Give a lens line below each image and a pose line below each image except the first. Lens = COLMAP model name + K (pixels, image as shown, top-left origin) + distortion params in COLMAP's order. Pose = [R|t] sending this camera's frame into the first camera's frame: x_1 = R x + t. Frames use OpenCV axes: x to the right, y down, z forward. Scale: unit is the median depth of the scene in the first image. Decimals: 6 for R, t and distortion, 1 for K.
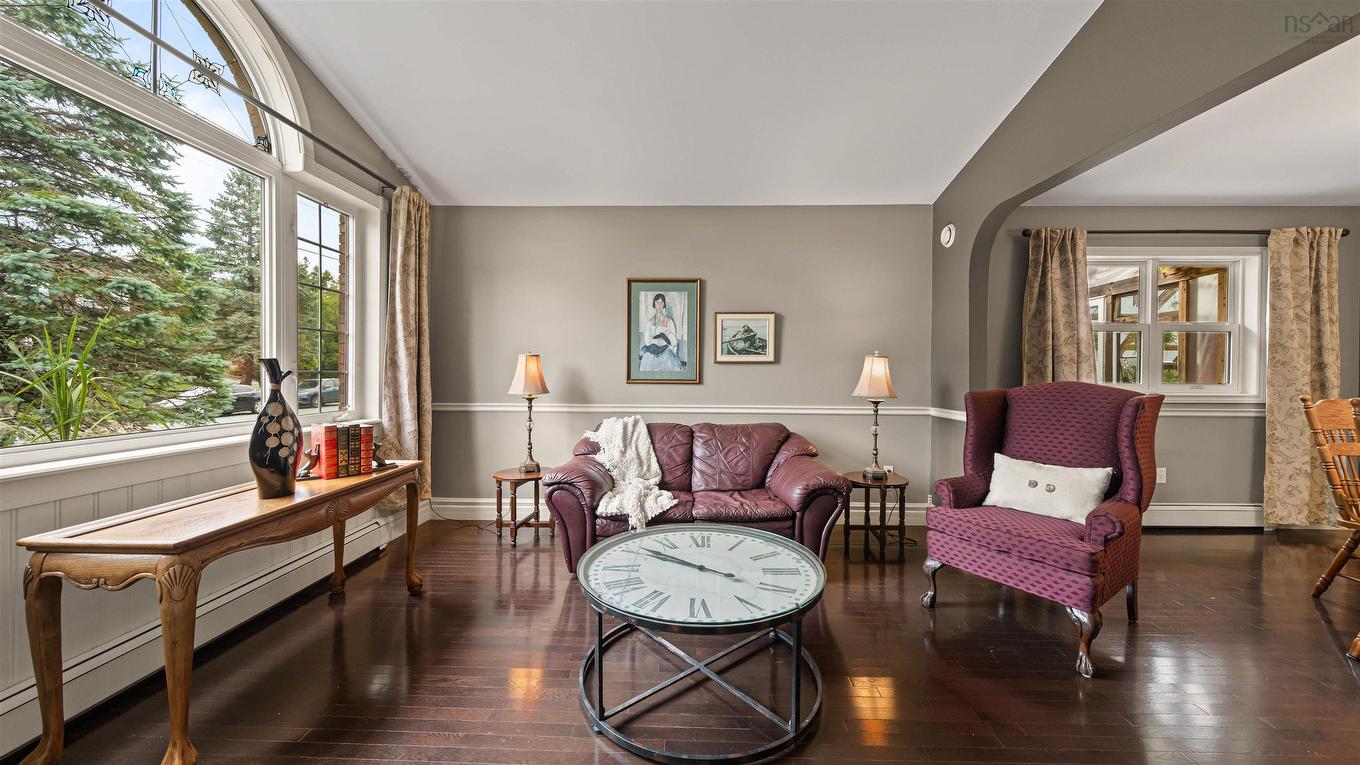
lens RADIAL K [[474.9, 0, 672.9], [0, 474.9, 382.5], [0, 0, 1]] dist [-0.003250, -0.000384]
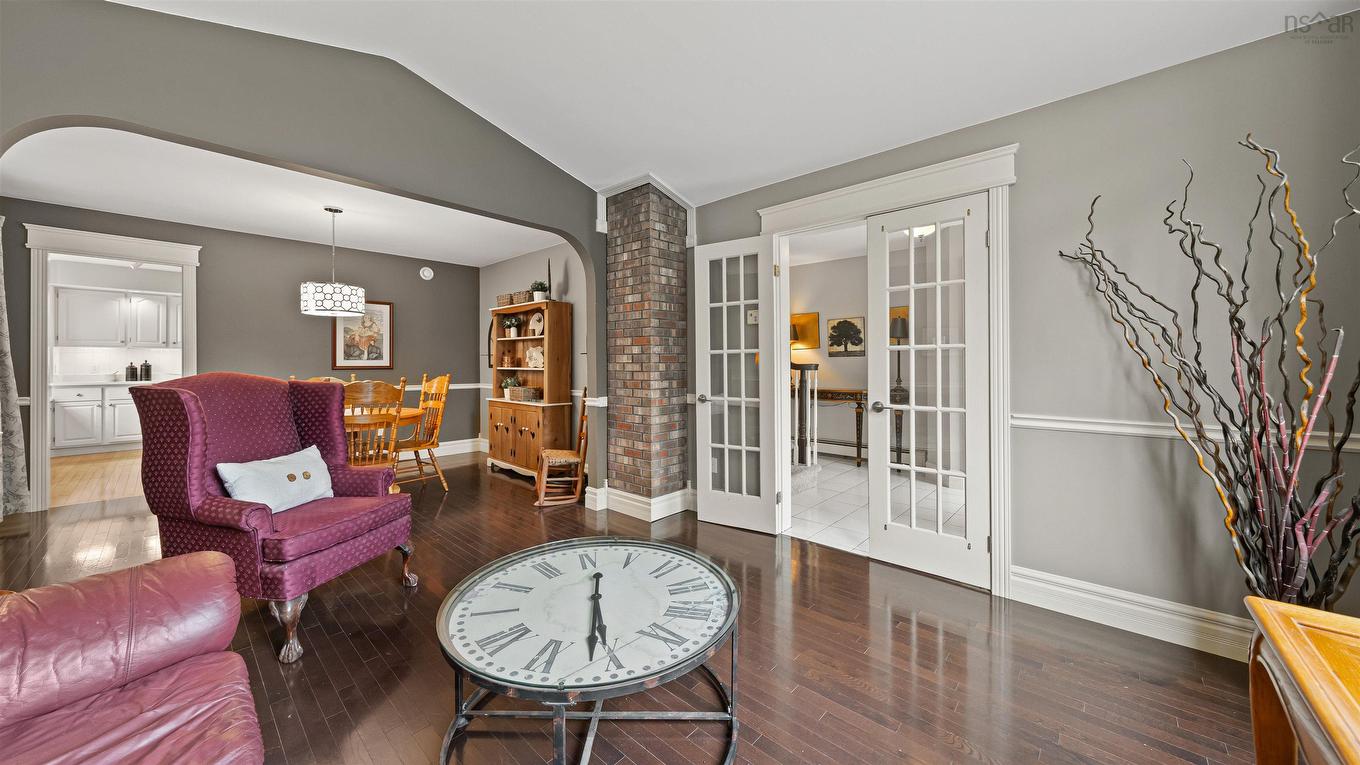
lens RADIAL K [[474.9, 0, 679.5], [0, 474.9, 364.3], [0, 0, 1]] dist [-0.003250, -0.000384]
pose [[-0.758950, -0.008691, 0.651090, -0.340079], [0.006641, 0.999756, 0.021087, -0.023808], [-0.651115, 0.020328, -0.758707, 0.868528]]
